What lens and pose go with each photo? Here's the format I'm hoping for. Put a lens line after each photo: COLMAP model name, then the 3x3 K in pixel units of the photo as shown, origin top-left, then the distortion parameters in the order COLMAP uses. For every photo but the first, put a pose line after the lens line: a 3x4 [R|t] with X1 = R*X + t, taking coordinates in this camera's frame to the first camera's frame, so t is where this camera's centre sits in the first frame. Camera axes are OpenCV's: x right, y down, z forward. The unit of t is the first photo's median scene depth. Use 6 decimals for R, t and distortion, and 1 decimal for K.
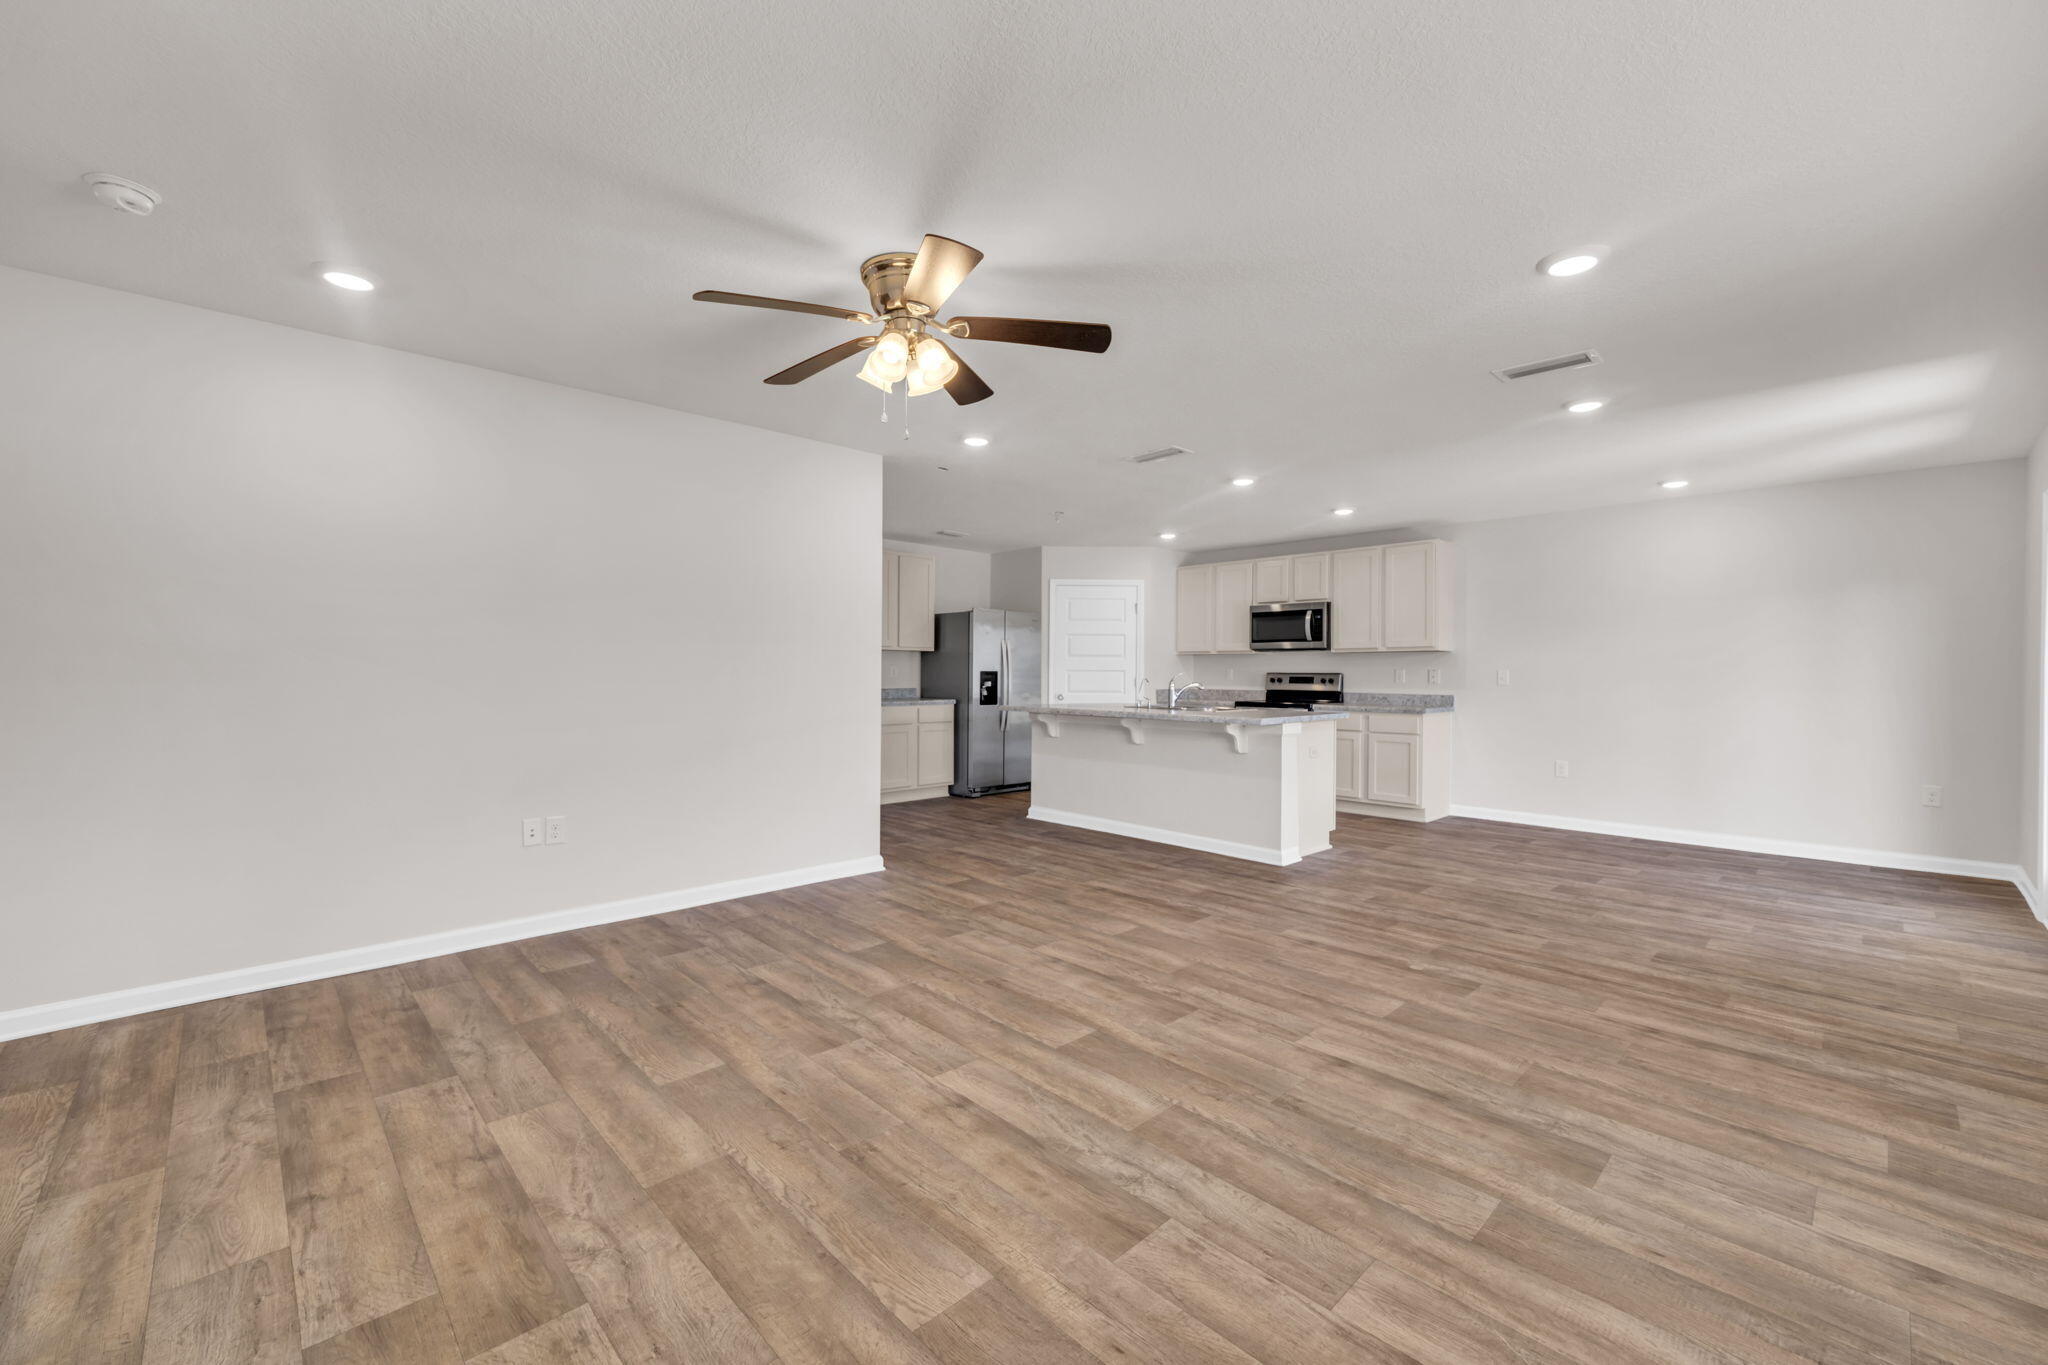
lens RADIAL K [[776.2, 0, 1024.4], [0, 776.2, 681.8], [0, 0, 1]] dist [-0.000661, 0.000061]
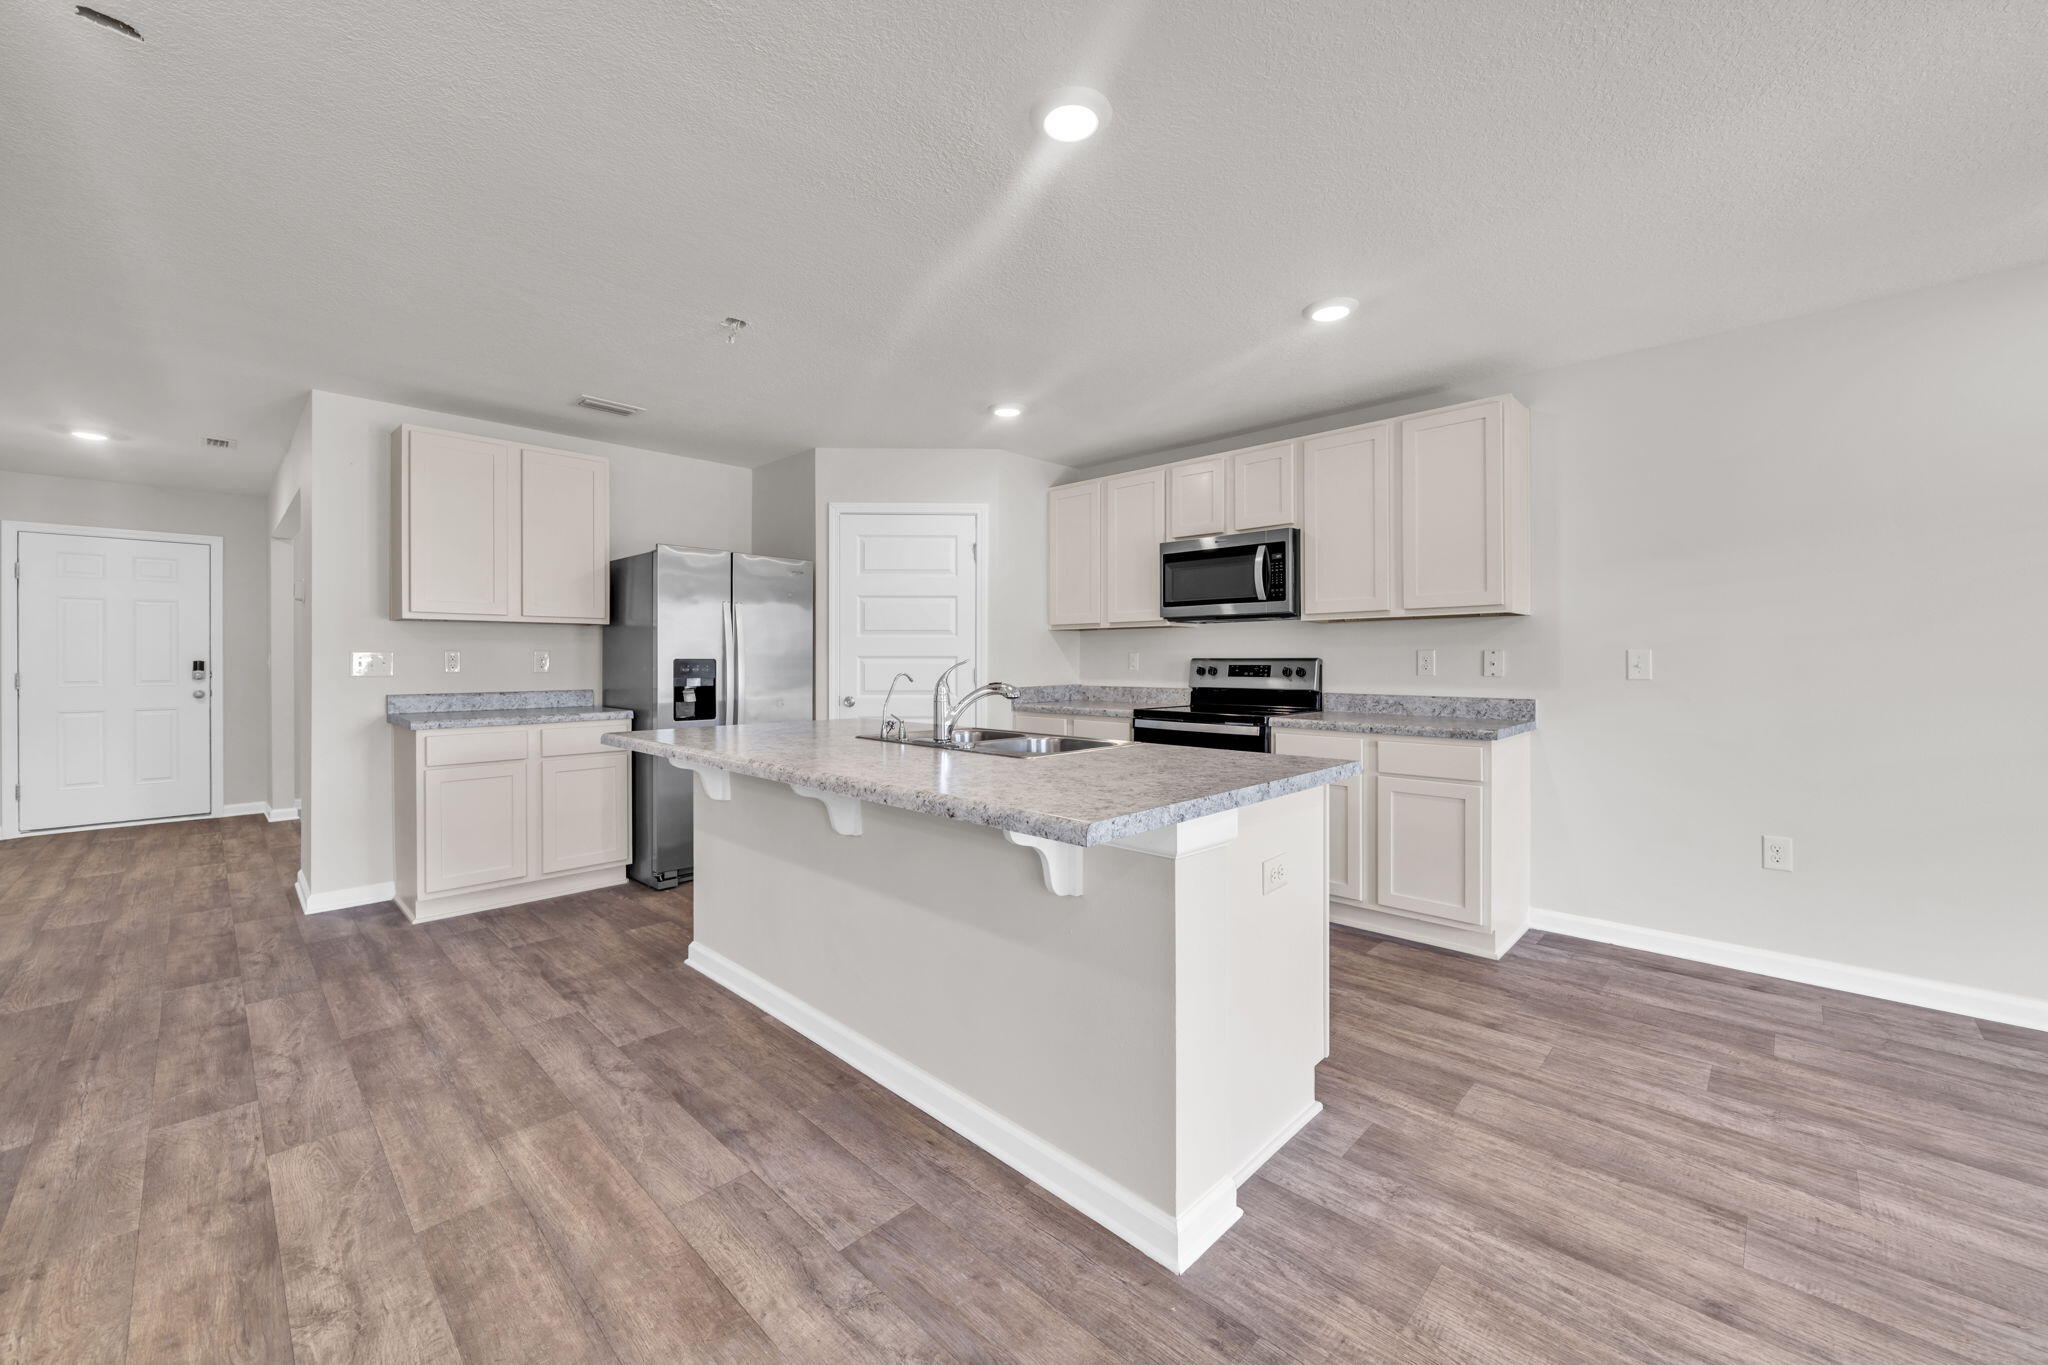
lens RADIAL K [[776.2, 0, 1023.5], [0, 776.2, 668.9], [0, 0, 1]] dist [-0.000661, 0.000061]
pose [[0.998681, -0.006902, 0.050878, 0.162444], [0.007018, 0.999973, -0.002090, -0.003691], [-0.050862, 0.002444, 0.998703, 0.439105]]
